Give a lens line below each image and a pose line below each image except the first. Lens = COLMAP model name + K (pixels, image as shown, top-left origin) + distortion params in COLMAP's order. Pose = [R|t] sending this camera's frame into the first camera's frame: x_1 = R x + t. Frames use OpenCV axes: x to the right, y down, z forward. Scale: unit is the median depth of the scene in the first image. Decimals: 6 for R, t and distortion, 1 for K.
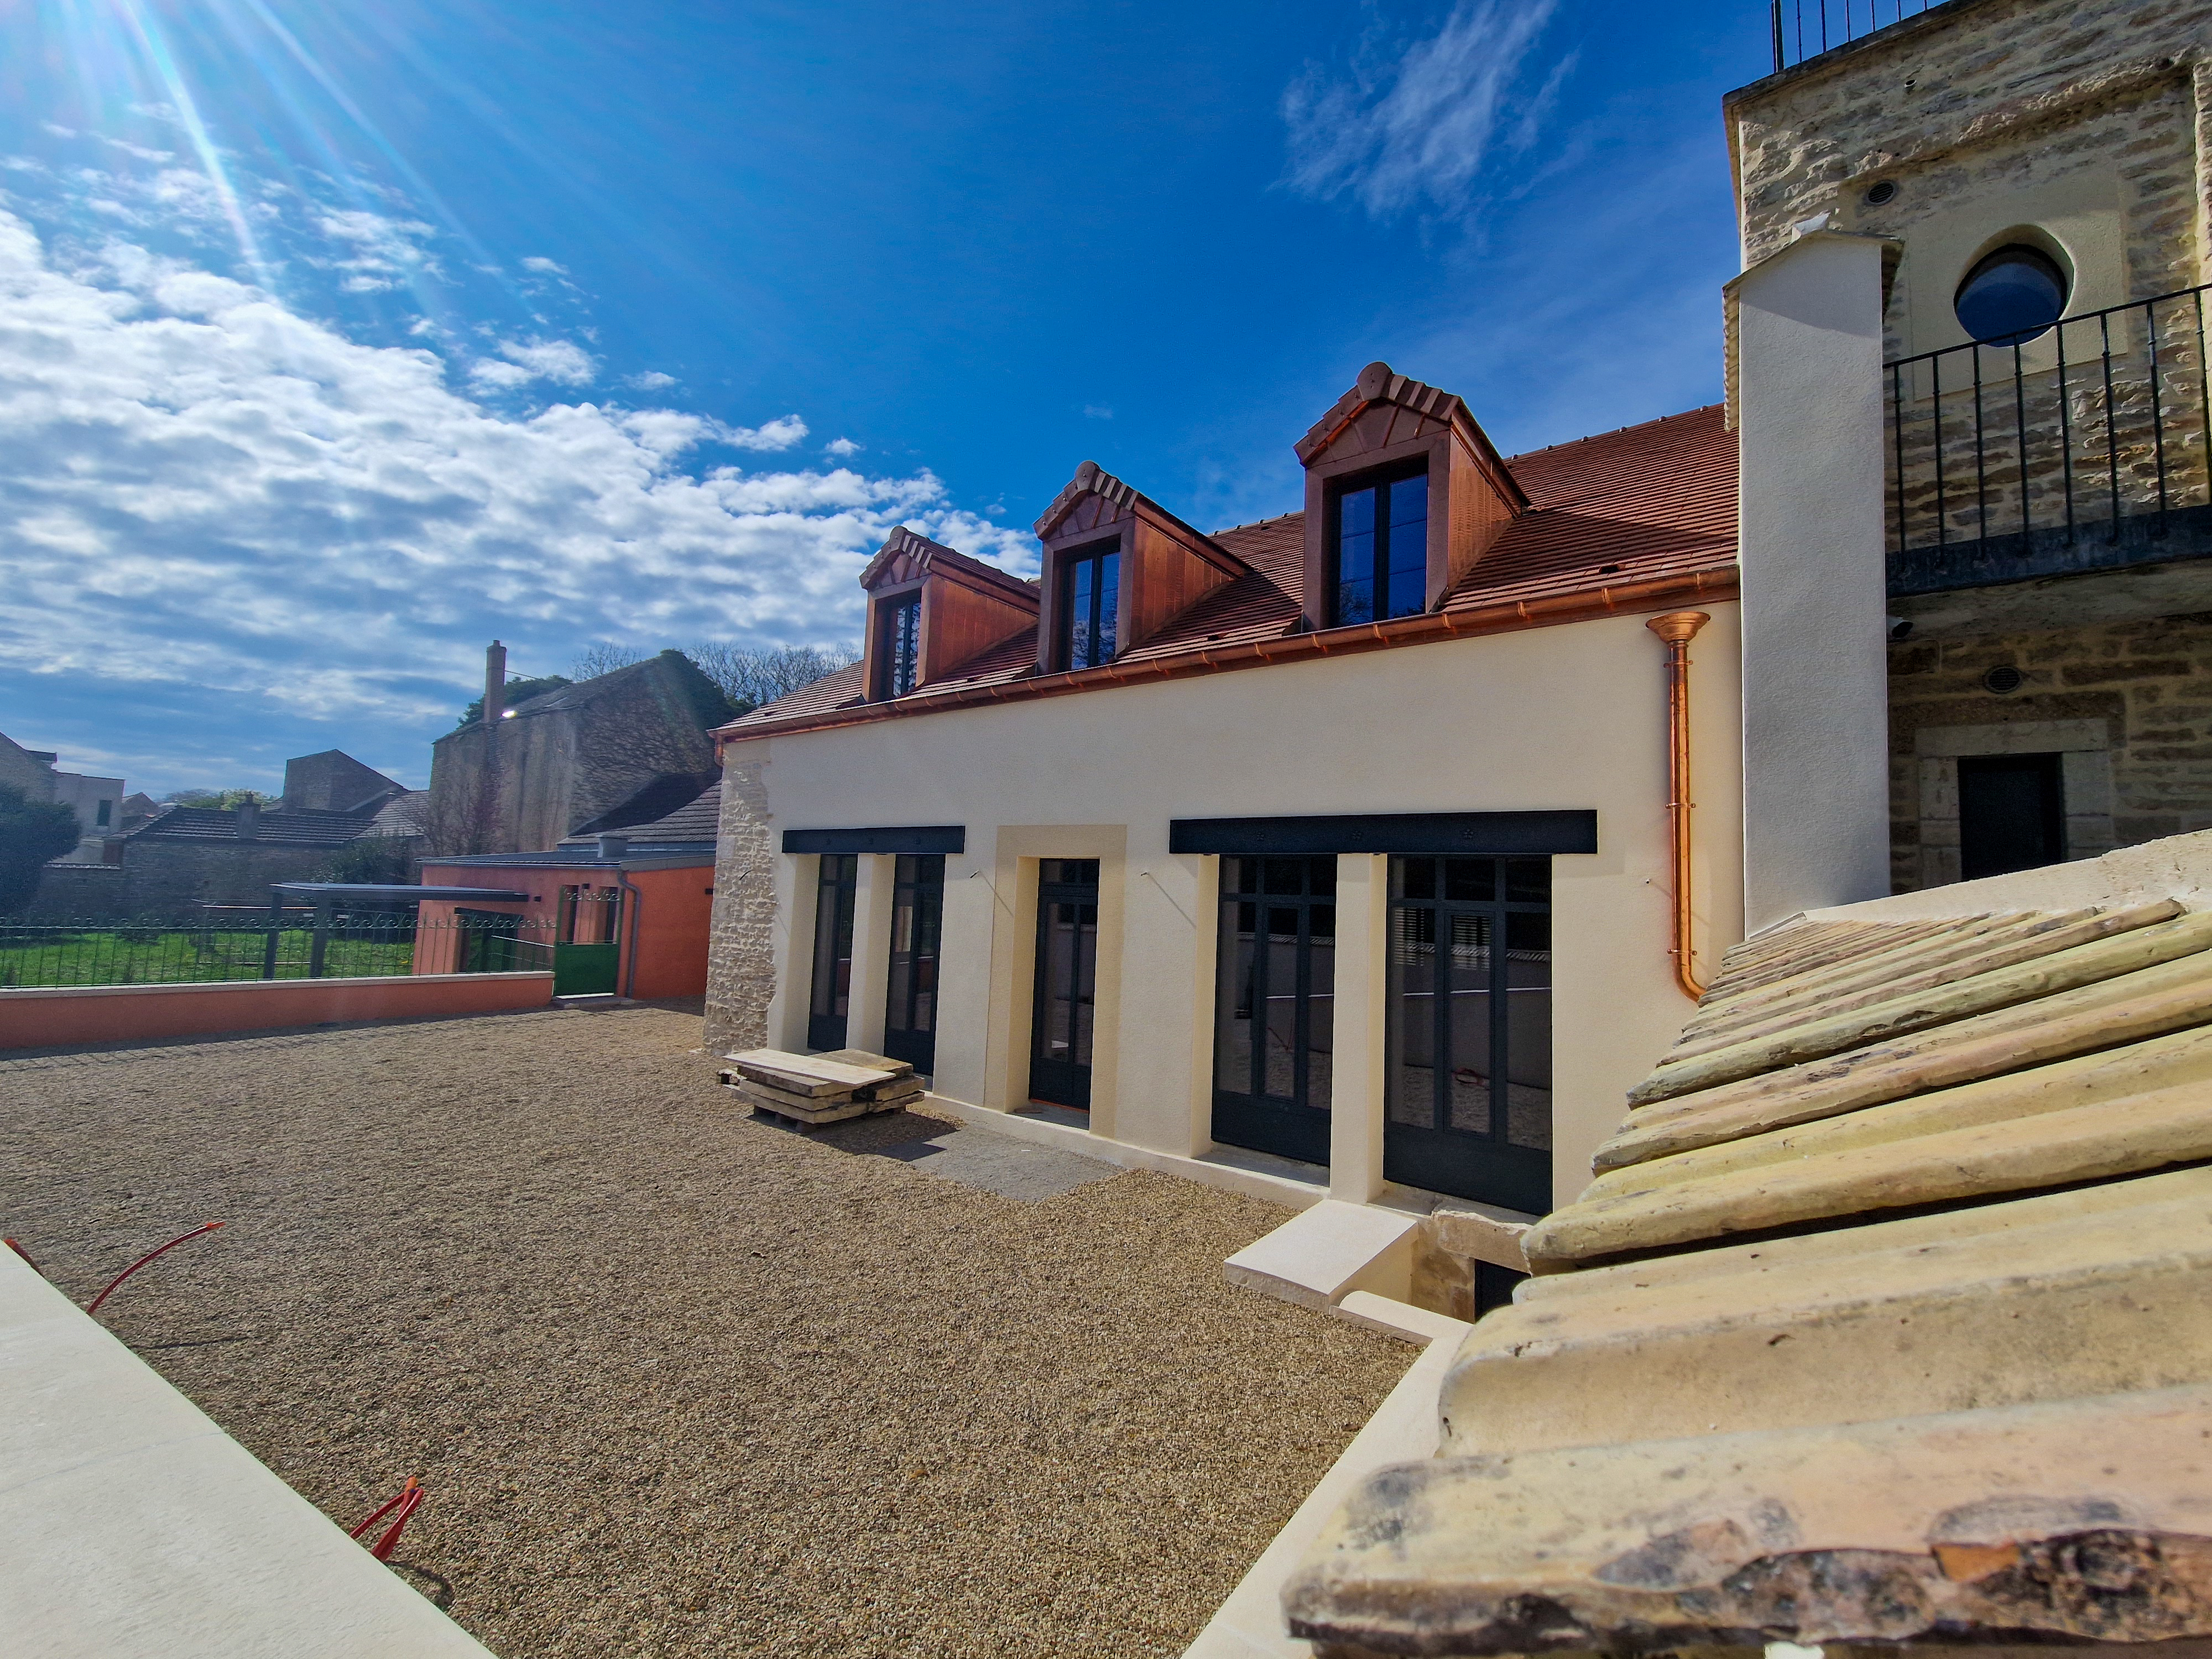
lens RADIAL K [[892.8, 0, 1135.7], [0, 892.8, 822.7], [0, 0, 1]] dist [0.008776, -0.006526]
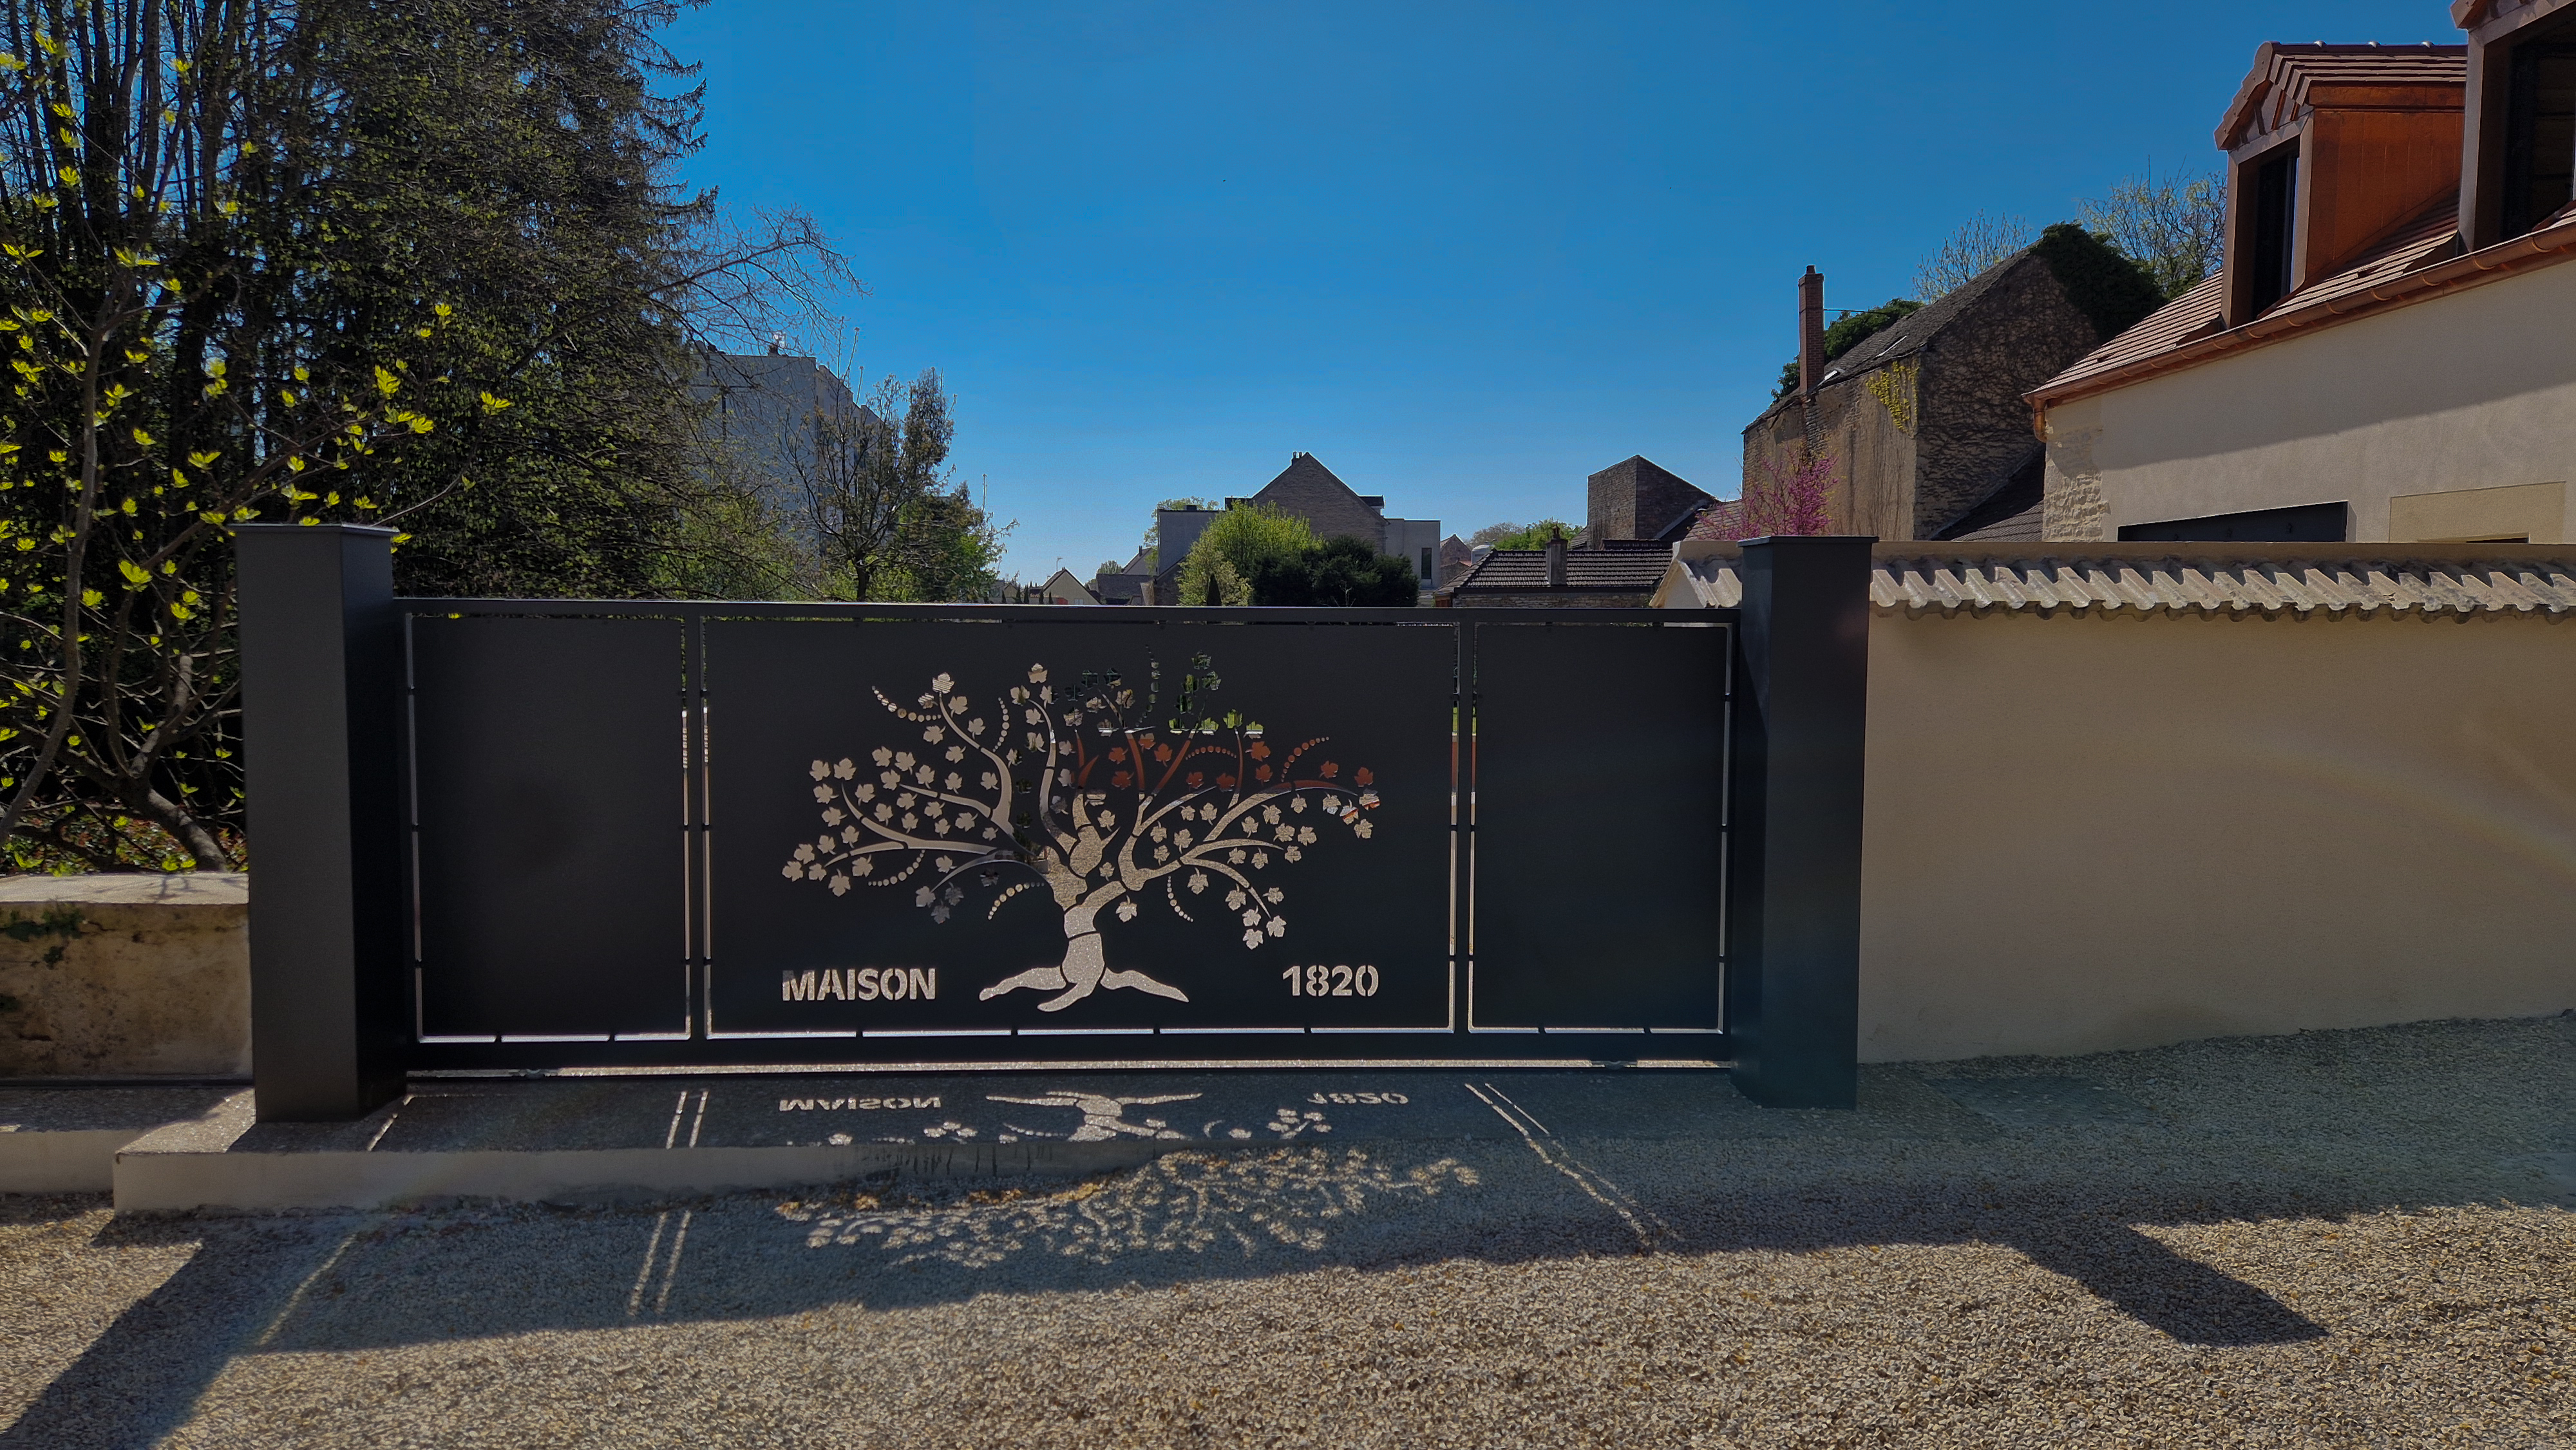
lens RADIAL K [[1713.1, 0, 1288.0], [0, 1713.1, 725.0], [0, 0, 1]] dist [0.064040, -0.000291]
pose [[0.591904, 0.014150, -0.805884, 0.504297], [0.085543, 0.993096, 0.080267, -0.003862], [0.801456, -0.116448, 0.586607, -0.542257]]
